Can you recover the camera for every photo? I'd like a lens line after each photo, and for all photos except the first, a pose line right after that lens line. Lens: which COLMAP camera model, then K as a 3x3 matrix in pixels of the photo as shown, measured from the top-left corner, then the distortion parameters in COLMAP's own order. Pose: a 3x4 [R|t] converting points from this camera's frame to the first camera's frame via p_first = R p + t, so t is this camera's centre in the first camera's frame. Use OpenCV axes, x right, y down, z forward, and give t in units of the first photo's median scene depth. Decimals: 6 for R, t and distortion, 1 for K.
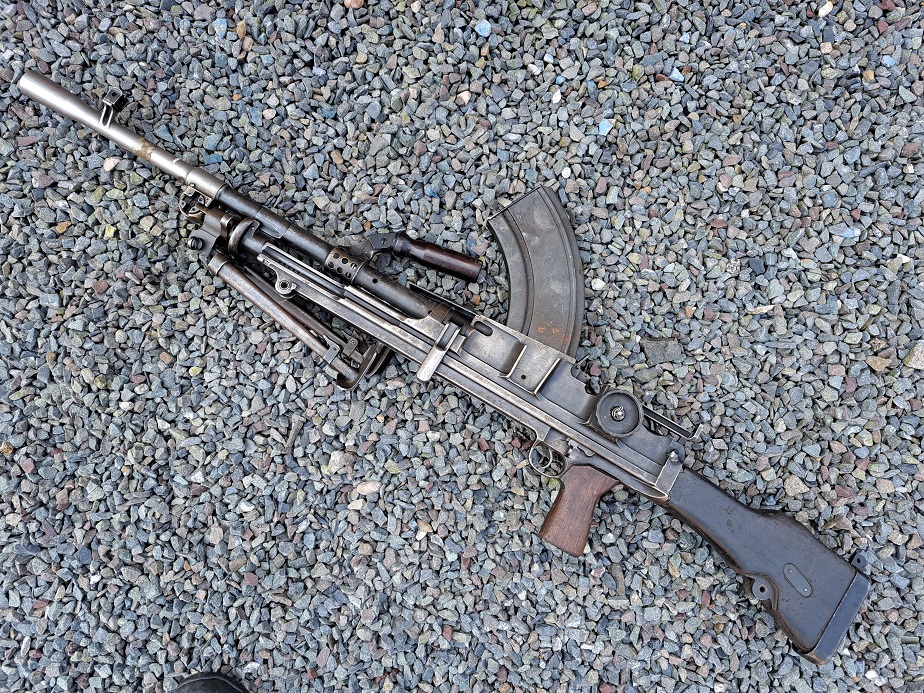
lens RADIAL K [[645.1, 0, 462.0], [0, 645.1, 346.5], [0, 0, 1]] dist [0.106703, -0.002447]
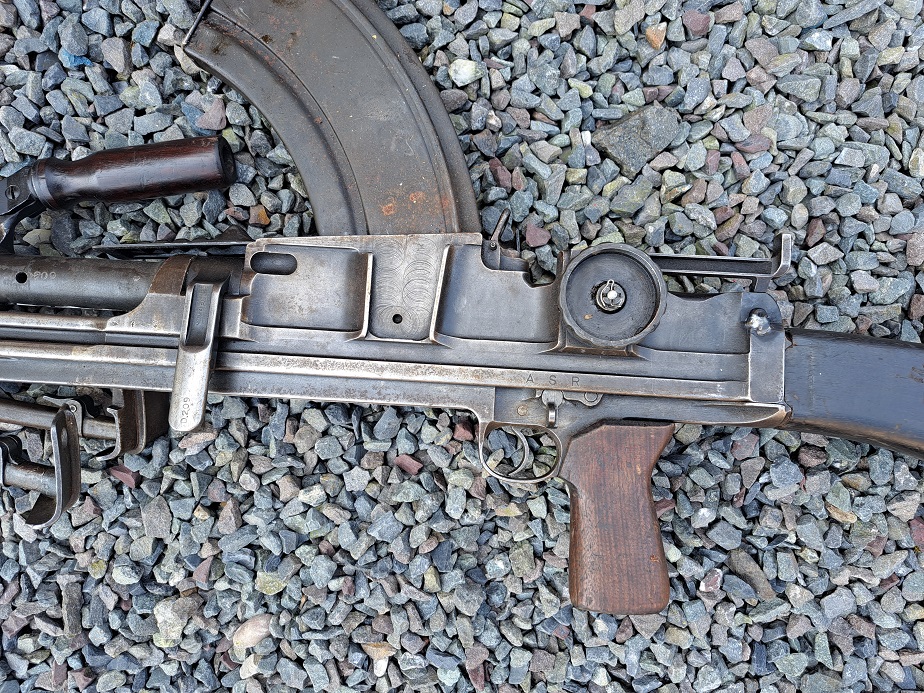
lens RADIAL K [[651.9, 0, 462.0], [0, 651.9, 346.5], [0, 0, 1]] dist [0.041192, -0.001097]
pose [[0.890407, -0.451743, -0.055706, 0.143755], [0.454984, 0.886810, 0.080983, 0.045402], [0.012817, -0.097453, 0.995158, 0.492462]]
